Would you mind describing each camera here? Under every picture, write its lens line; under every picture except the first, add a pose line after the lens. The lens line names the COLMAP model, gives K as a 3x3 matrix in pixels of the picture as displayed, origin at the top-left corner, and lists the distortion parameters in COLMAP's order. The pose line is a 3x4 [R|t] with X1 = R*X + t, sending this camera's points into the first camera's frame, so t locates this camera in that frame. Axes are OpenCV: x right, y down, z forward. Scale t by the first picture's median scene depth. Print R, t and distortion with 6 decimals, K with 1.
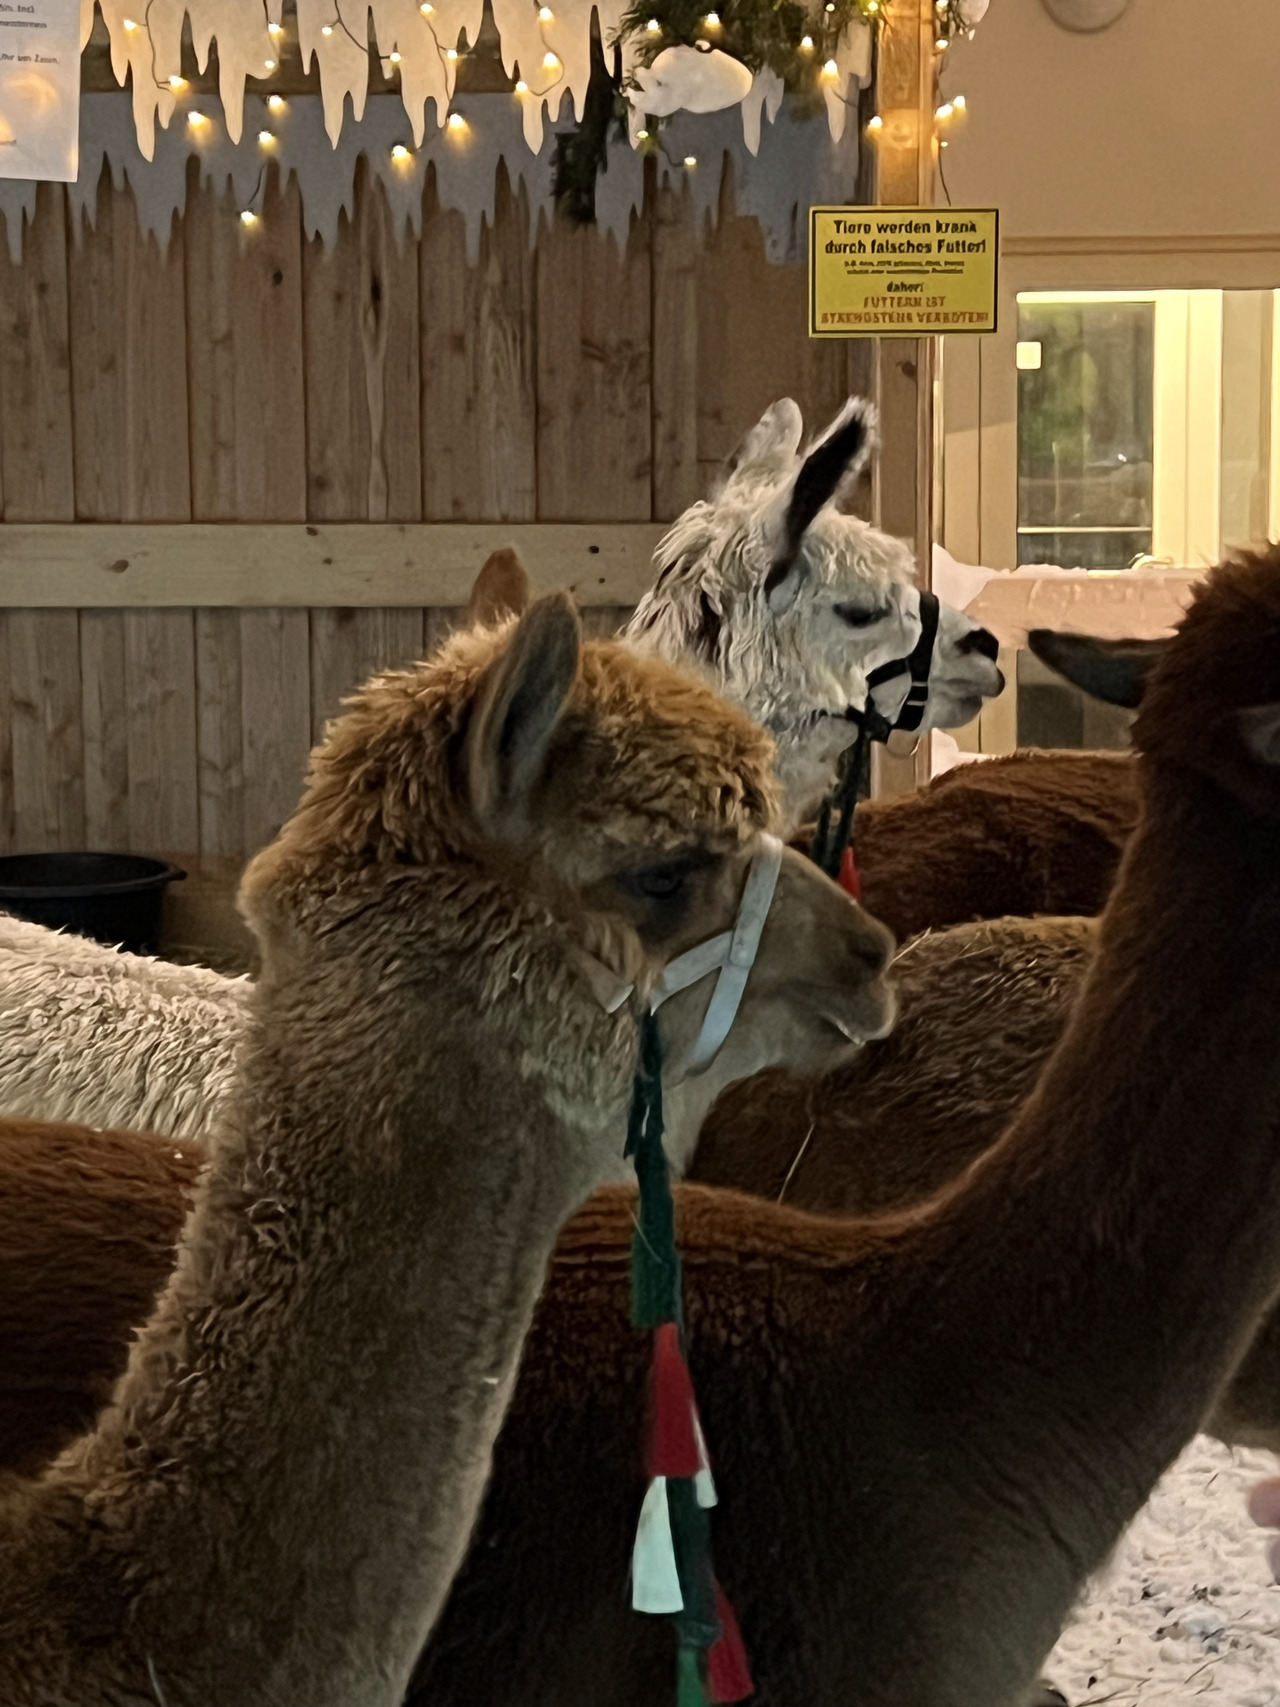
lens RADIAL K [[3828.9, 0, 657.4], [0, 3828.9, 844.8], [0, 0, 1]] dist [0.167962, 0.000000]
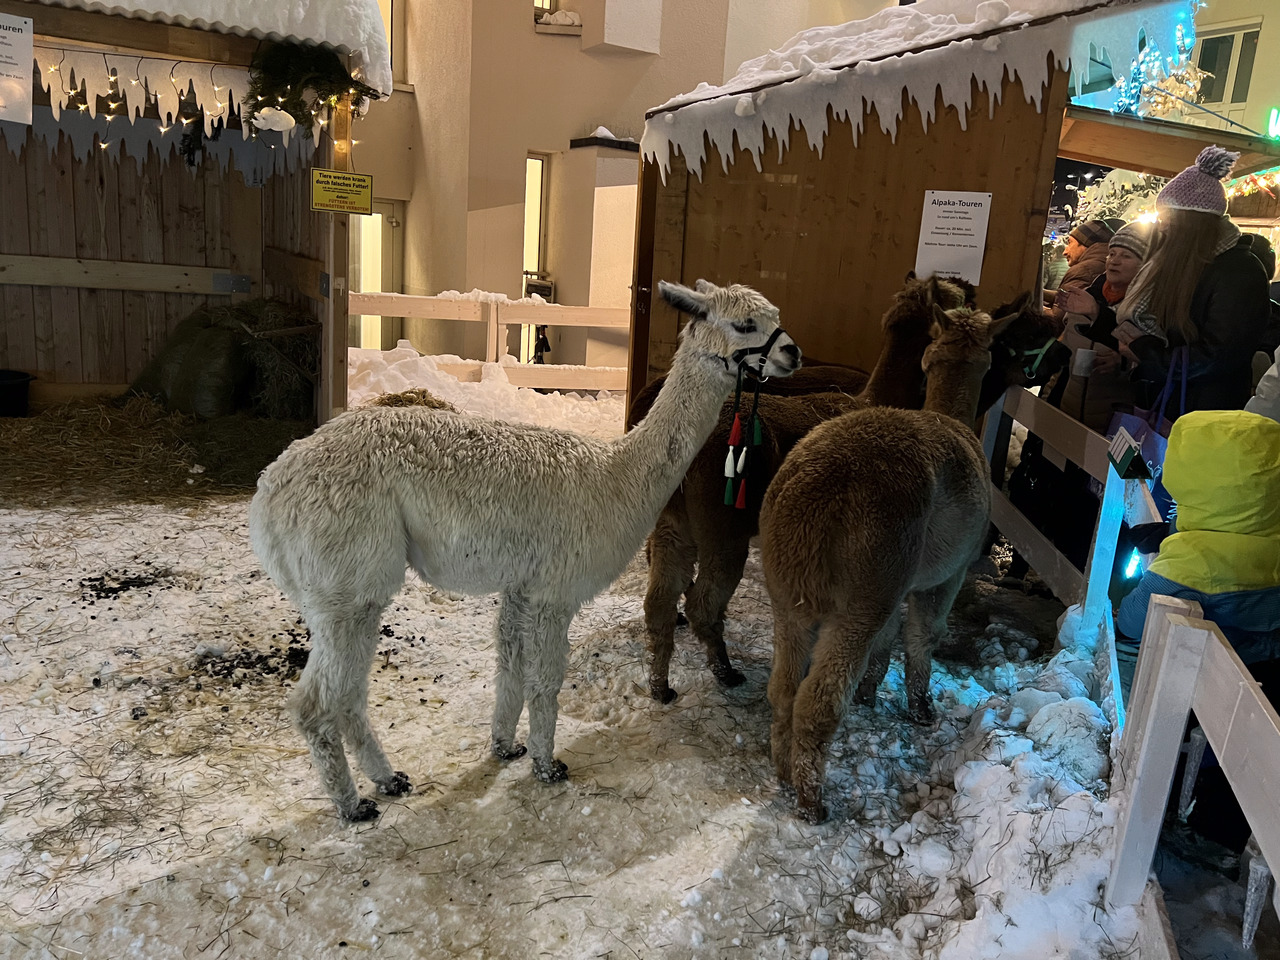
lens RADIAL K [[959.5, 0, 658.7], [0, 959.5, 488.5], [0, 0, 1]] dist [0.048428, -0.059584]
pose [[0.863410, -0.042818, 0.502683, -0.119985], [-0.018536, 0.993027, 0.116423, -0.004341], [-0.504163, -0.109839, 0.856595, 0.159057]]
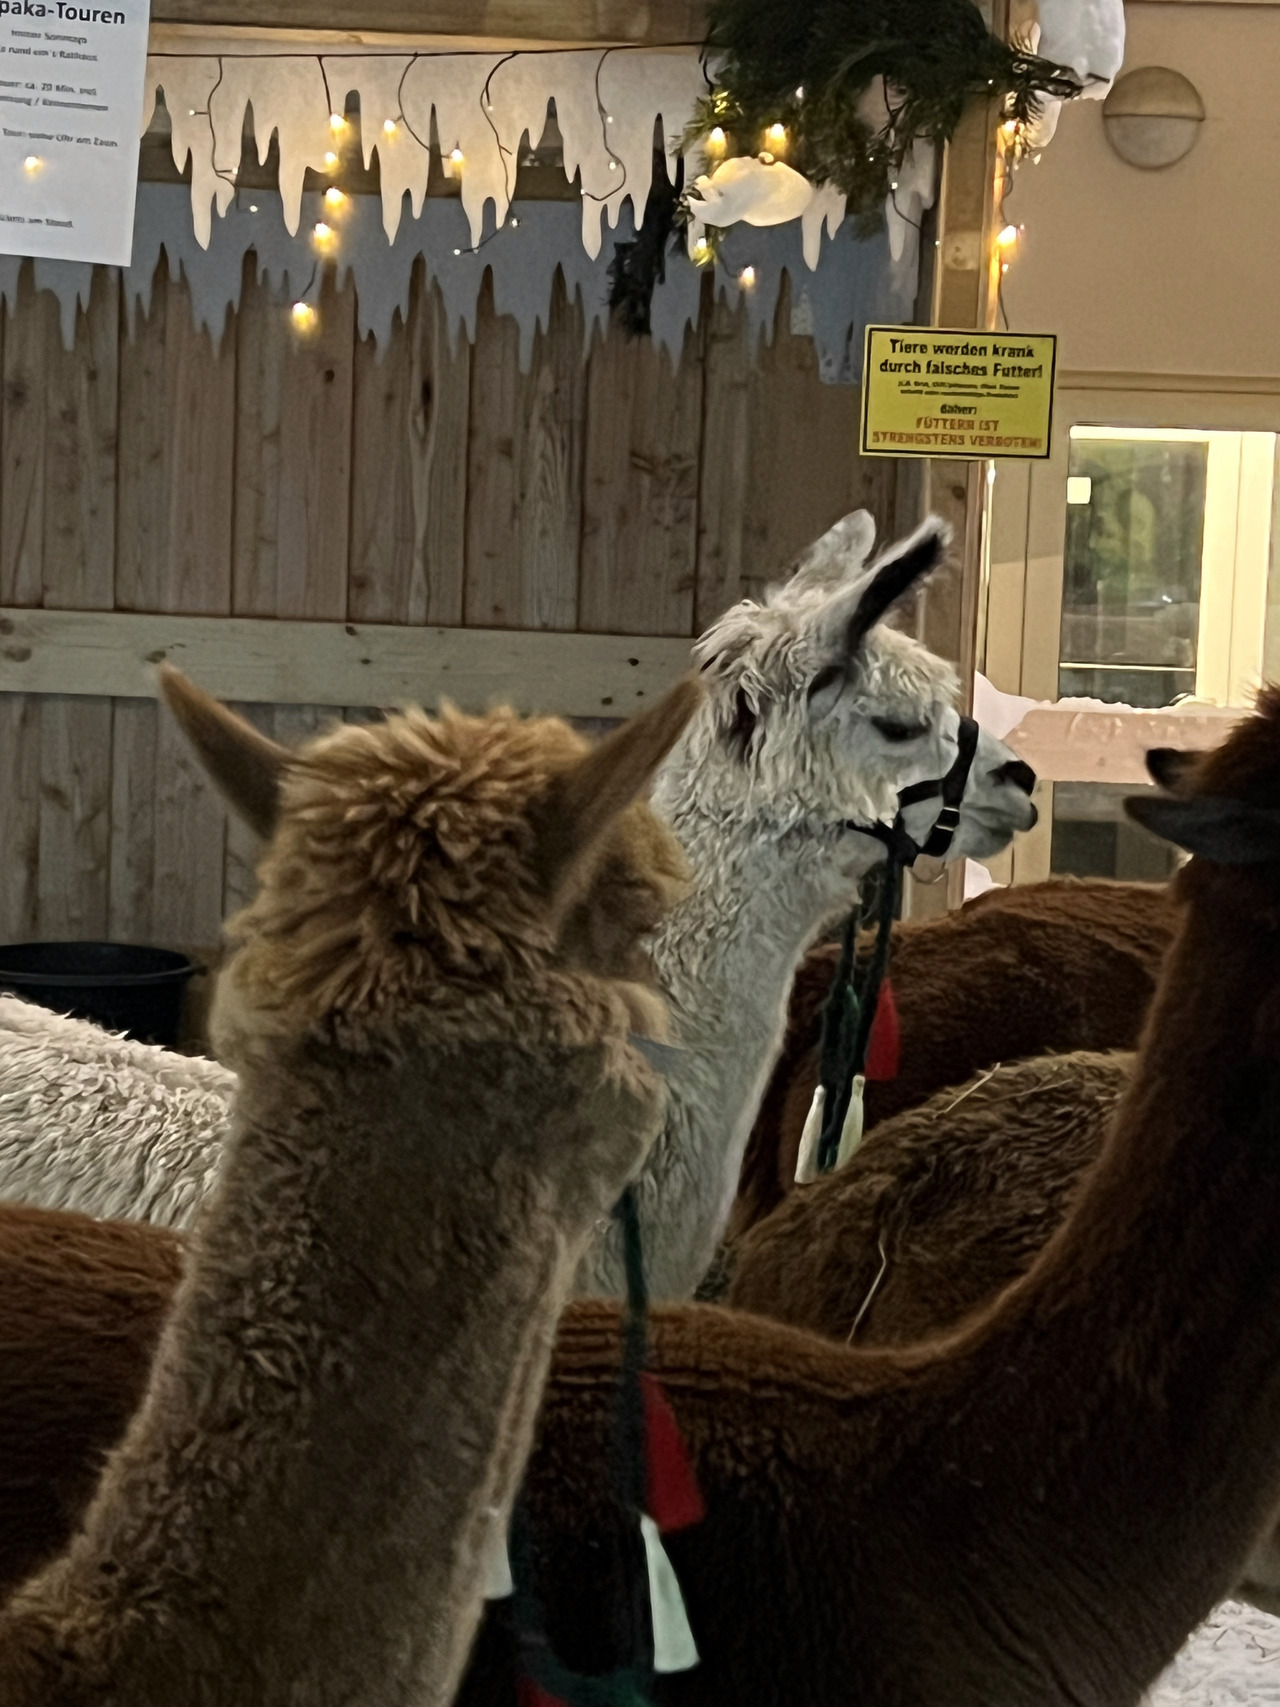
lens RADIAL K [[3828.9, 0, 650.1], [0, 3828.9, 864.8], [0, 0, 1]] dist [0.167962, 0.000000]
pose [[0.998872, 0.046386, -0.010200, 0.000505], [-0.046639, 0.998571, -0.026082, 0.001565], [0.008975, 0.026528, 0.999608, 0.013563]]
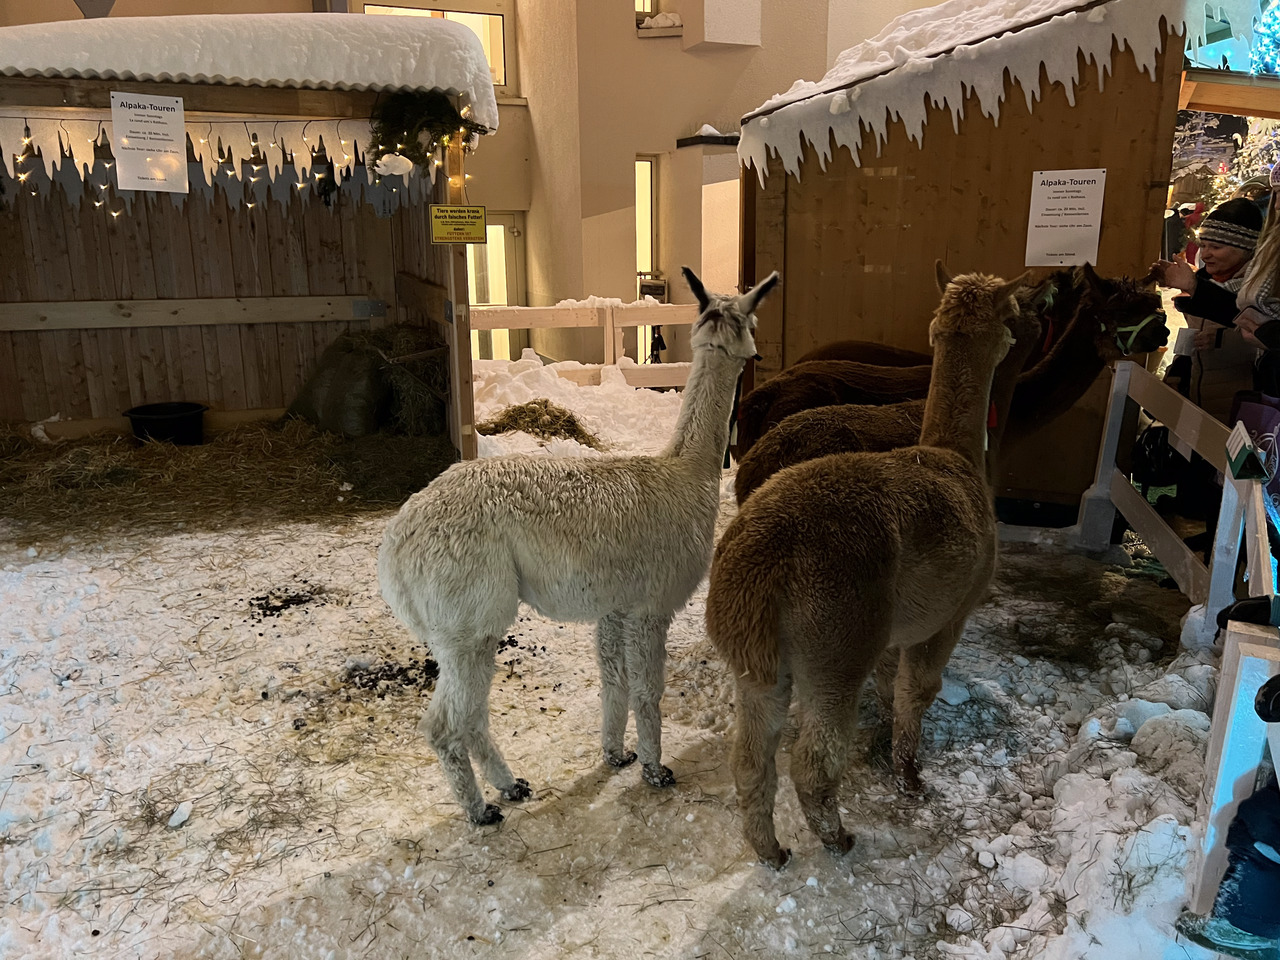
lens RADIAL K [[959.5, 0, 638.9], [0, 959.5, 490.2], [0, 0, 1]] dist [0.048428, -0.059584]
pose [[0.930054, -0.092334, 0.355632, -0.110380], [0.044958, 0.989234, 0.139264, -0.028896], [-0.364662, -0.113534, 0.924192, 0.131213]]
